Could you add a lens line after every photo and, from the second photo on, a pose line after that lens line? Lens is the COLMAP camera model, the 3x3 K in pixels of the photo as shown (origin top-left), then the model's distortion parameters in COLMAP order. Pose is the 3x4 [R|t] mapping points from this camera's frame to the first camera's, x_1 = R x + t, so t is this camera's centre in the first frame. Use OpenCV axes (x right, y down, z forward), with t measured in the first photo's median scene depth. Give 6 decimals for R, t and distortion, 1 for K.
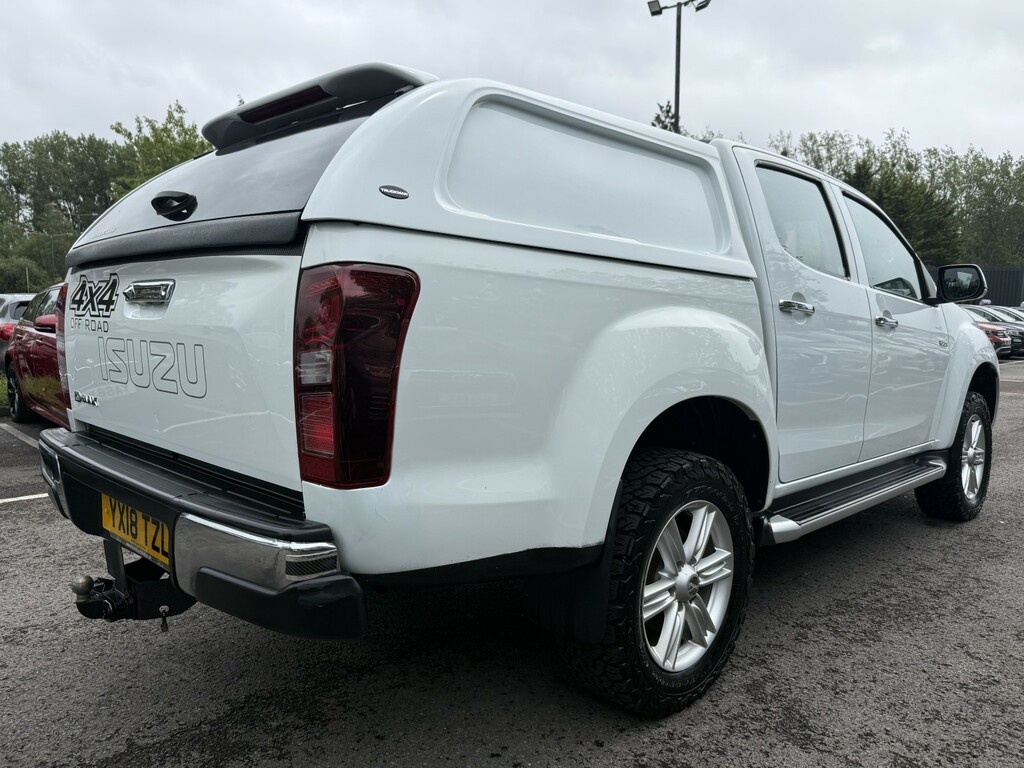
lens RADIAL K [[754.1, 0, 510.7], [0, 754.1, 387.9], [0, 0, 1]] dist [0.005208, -0.009804]
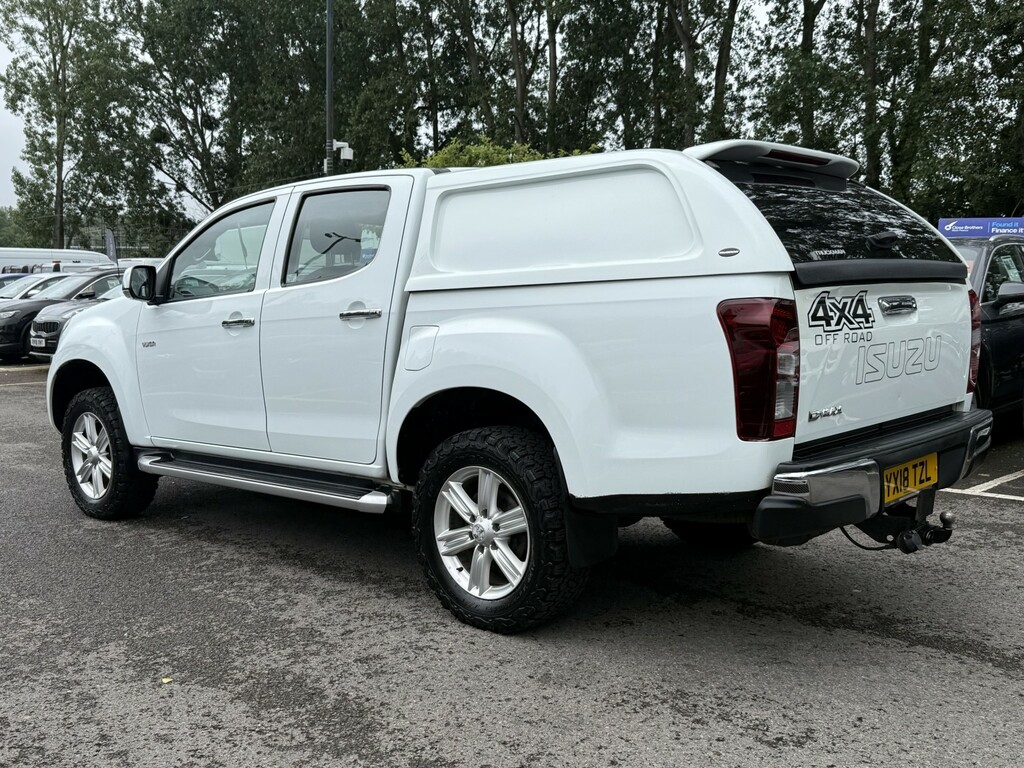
lens RADIAL K [[1005.6, 0, 510.5], [0, 1005.6, 389.9], [0, 0, 1]] dist [0.153218, -0.319246]
pose [[-0.028556, -0.113419, 0.993137, -1.937853], [0.111960, 0.986927, 0.115929, -0.225689], [-0.993302, 0.114502, -0.015484, 1.463056]]
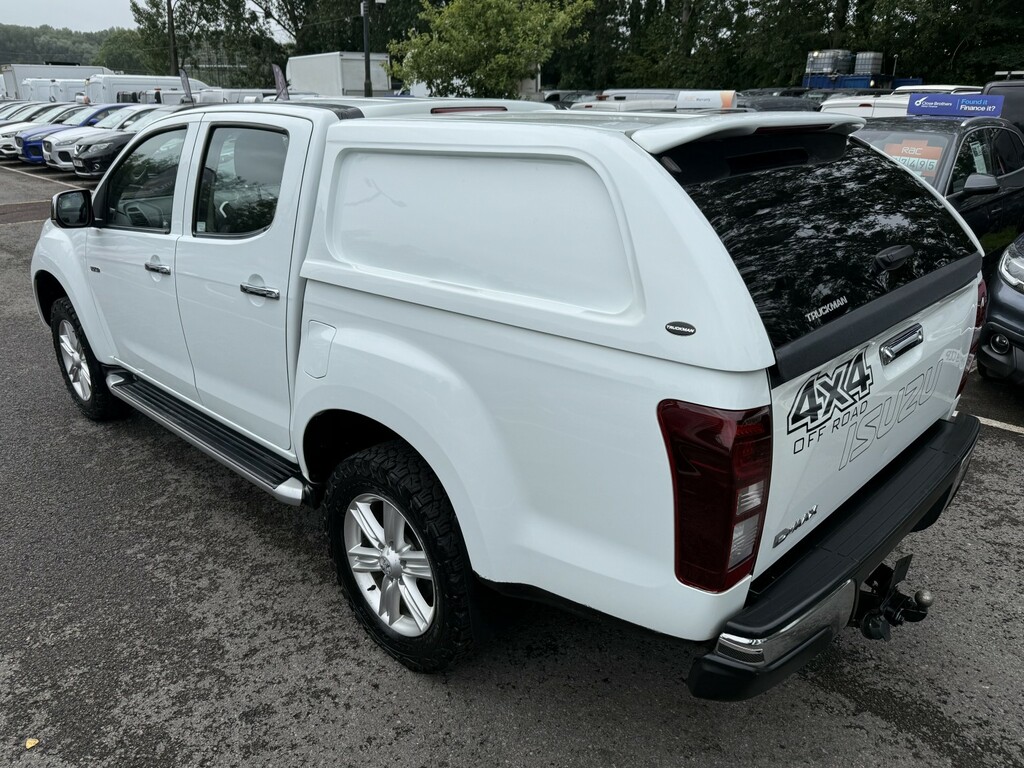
lens RADIAL K [[754.1, 0, 510.7], [0, 754.1, 387.9], [0, 0, 1]] dist [0.005208, -0.009804]
pose [[0.005591, -0.370296, 0.928897, -1.243794], [0.103067, 0.924178, 0.367794, -0.431459], [-0.994659, 0.093682, 0.043333, 1.262787]]
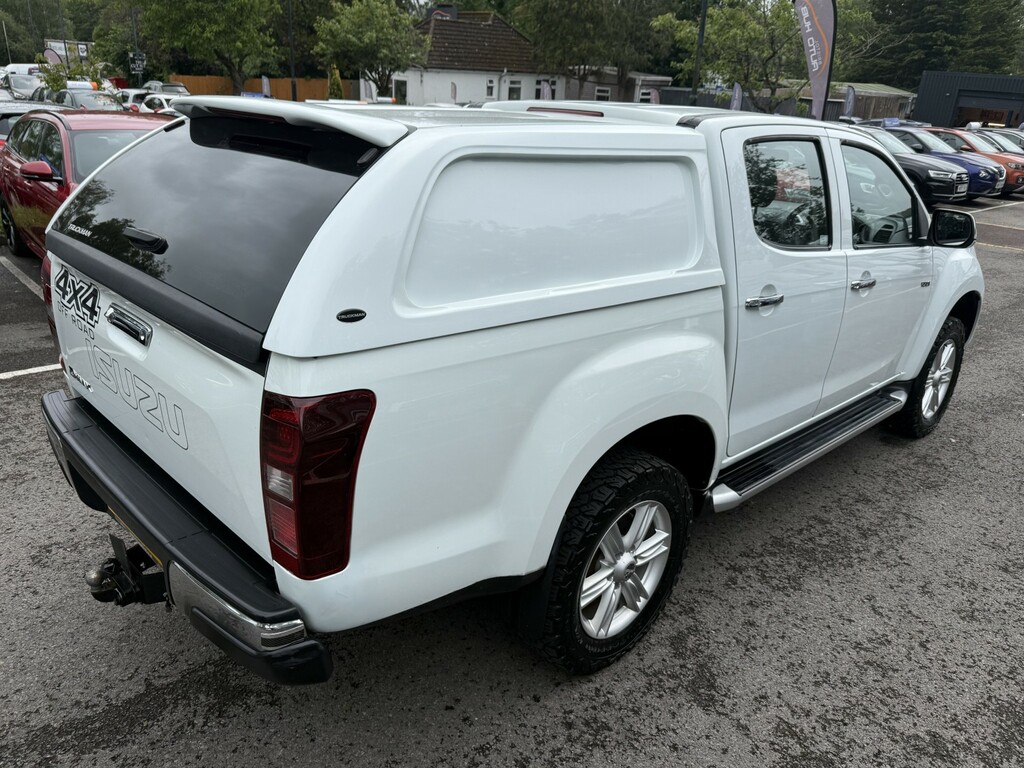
lens RADIAL K [[754.1, 0, 510.7], [0, 754.1, 387.9], [0, 0, 1]] dist [0.005208, -0.009804]
pose [[0.998922, 0.046422, -0.000849, 0.048105], [-0.044461, 0.961664, 0.270603, -0.295010], [0.013379, -0.270273, 0.962691, -0.024735]]
